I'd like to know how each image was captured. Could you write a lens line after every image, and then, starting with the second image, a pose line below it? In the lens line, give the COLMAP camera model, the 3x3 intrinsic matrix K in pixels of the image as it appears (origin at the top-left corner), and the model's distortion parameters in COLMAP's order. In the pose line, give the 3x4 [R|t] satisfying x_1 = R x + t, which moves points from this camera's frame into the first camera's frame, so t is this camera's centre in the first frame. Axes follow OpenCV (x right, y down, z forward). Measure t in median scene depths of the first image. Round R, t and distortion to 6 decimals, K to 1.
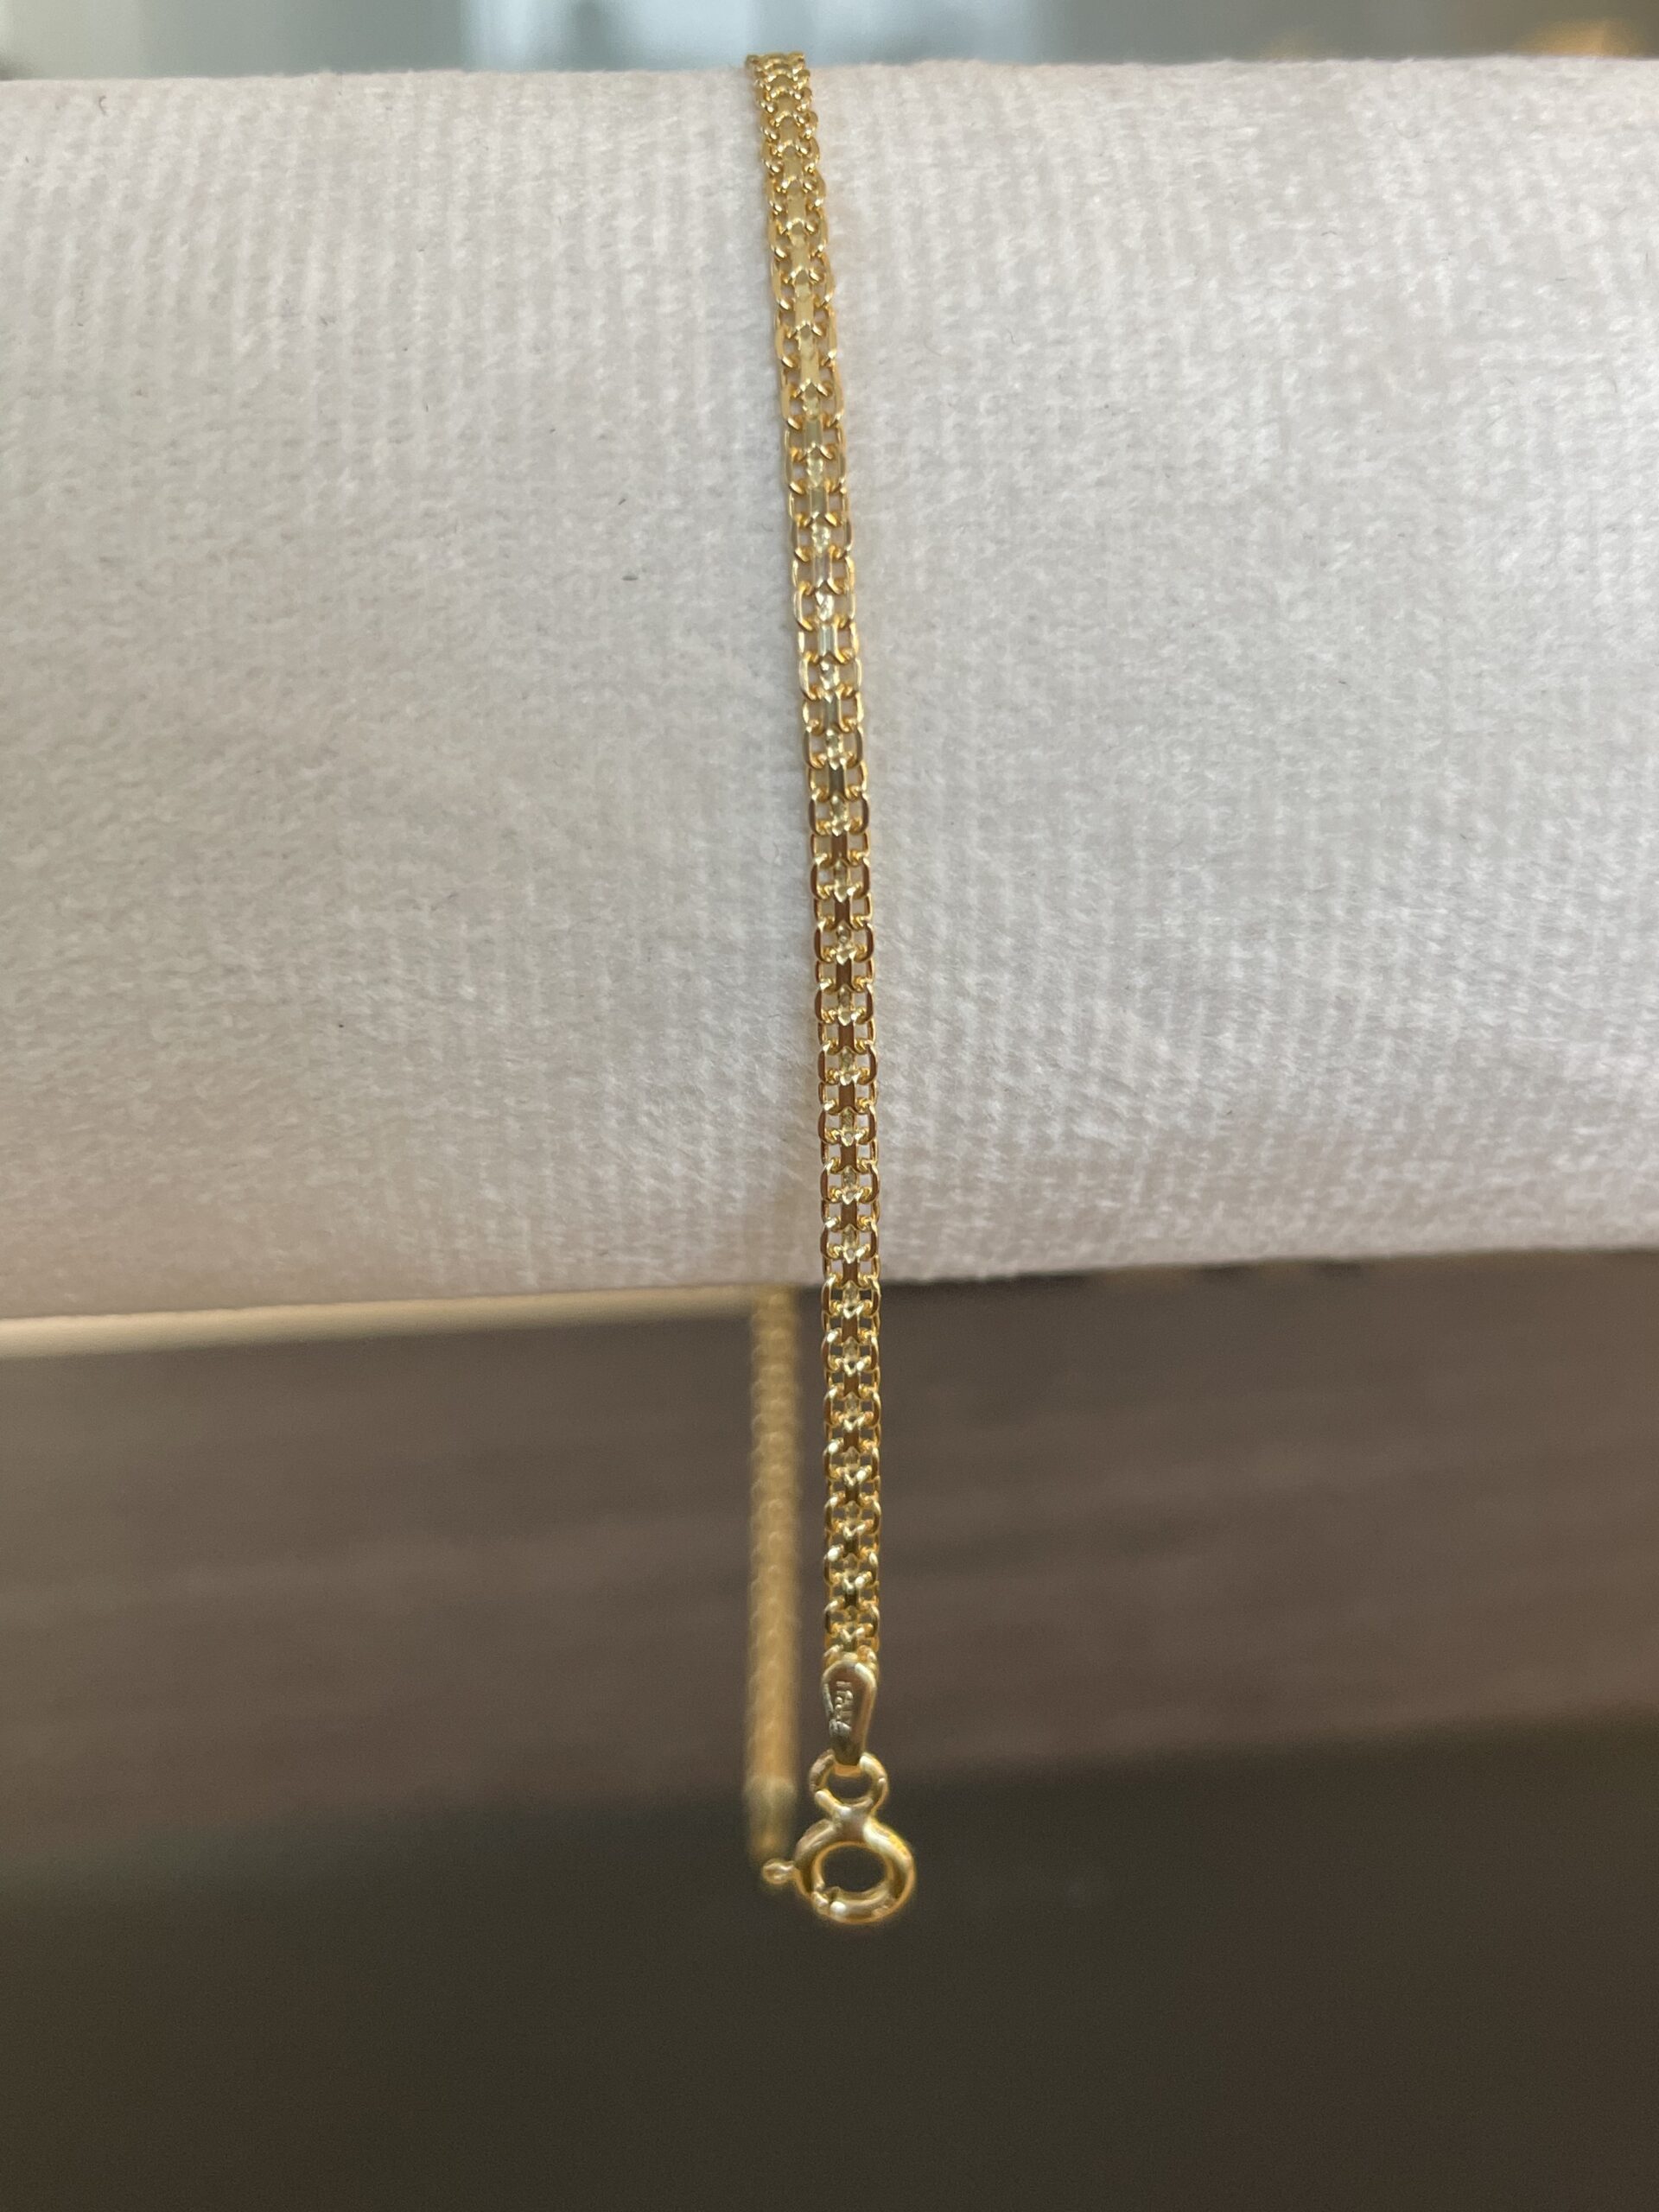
lens RADIAL K [[2501.1, 0, 829.5], [0, 2501.1, 1106.0], [0, 0, 1]] dist [0.164067, -0.551995]
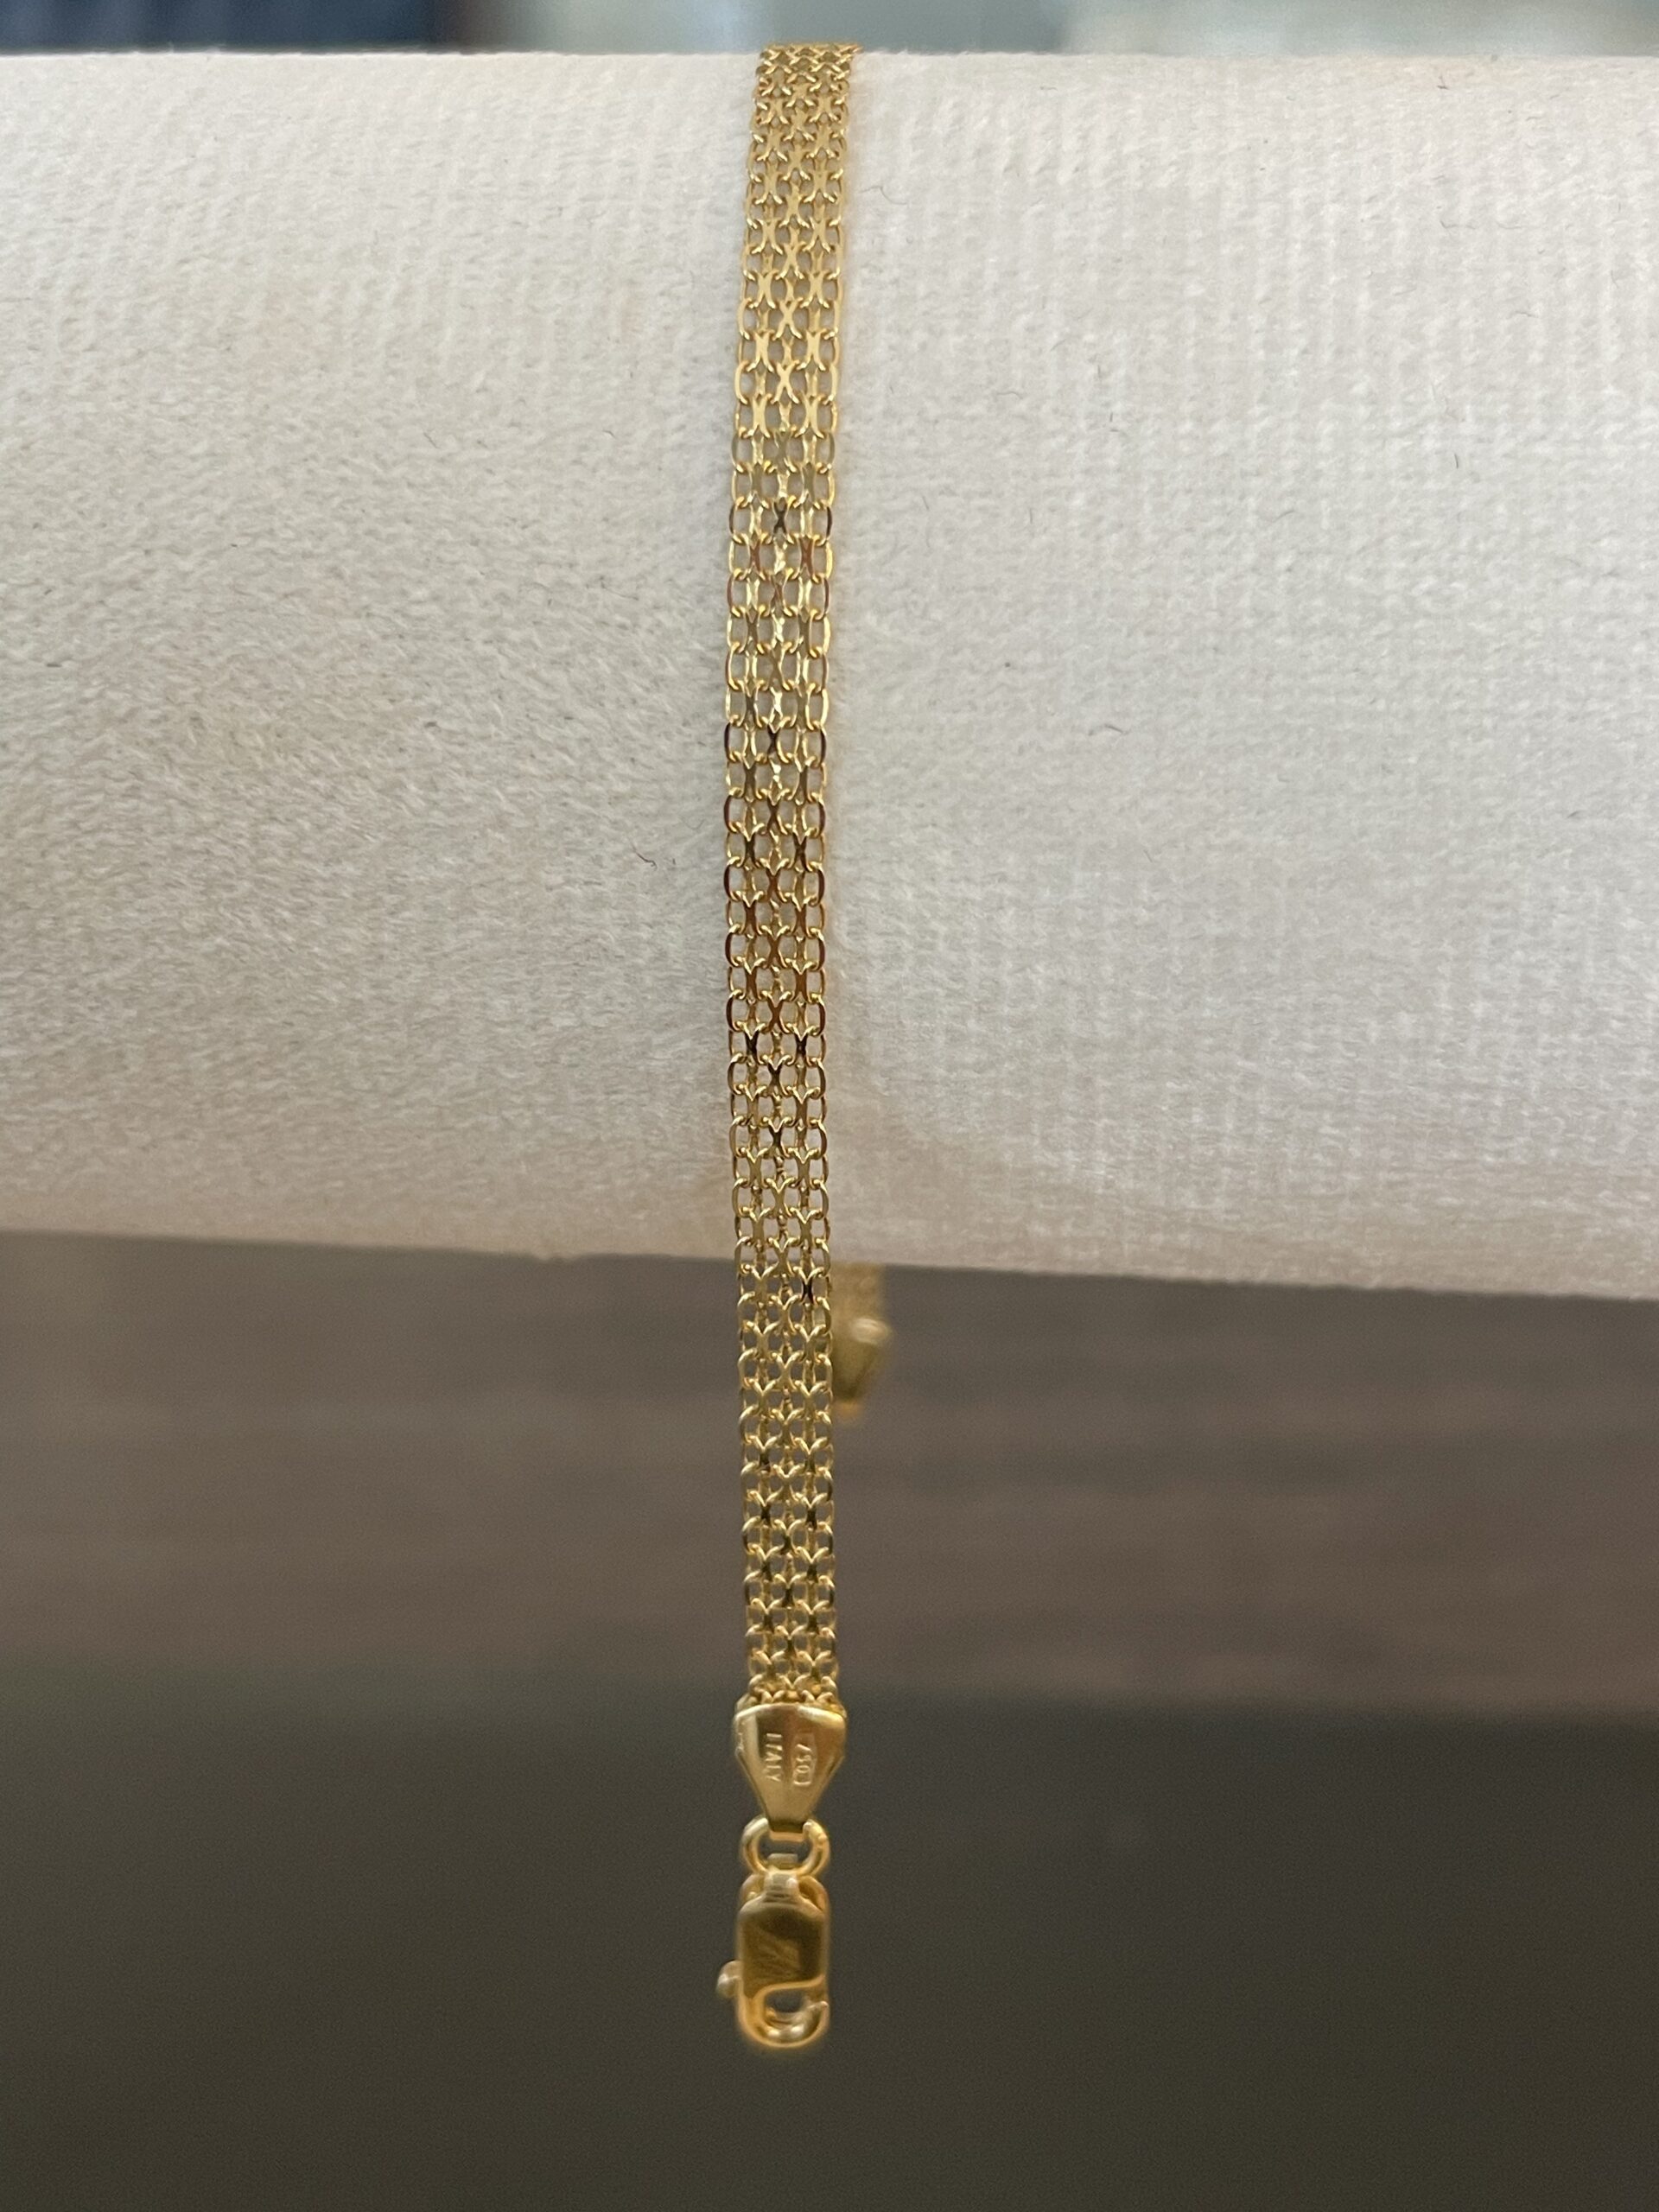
lens RADIAL K [[2747.4, 0, 829.5], [0, 2747.4, 1106.0], [0, 0, 1]] dist [0.120359, -0.428760]
pose [[0.983632, 0.088978, -0.156690, 0.419239], [-0.060886, 0.982553, 0.175737, -0.240817], [0.169593, -0.163320, 0.971887, -0.097374]]
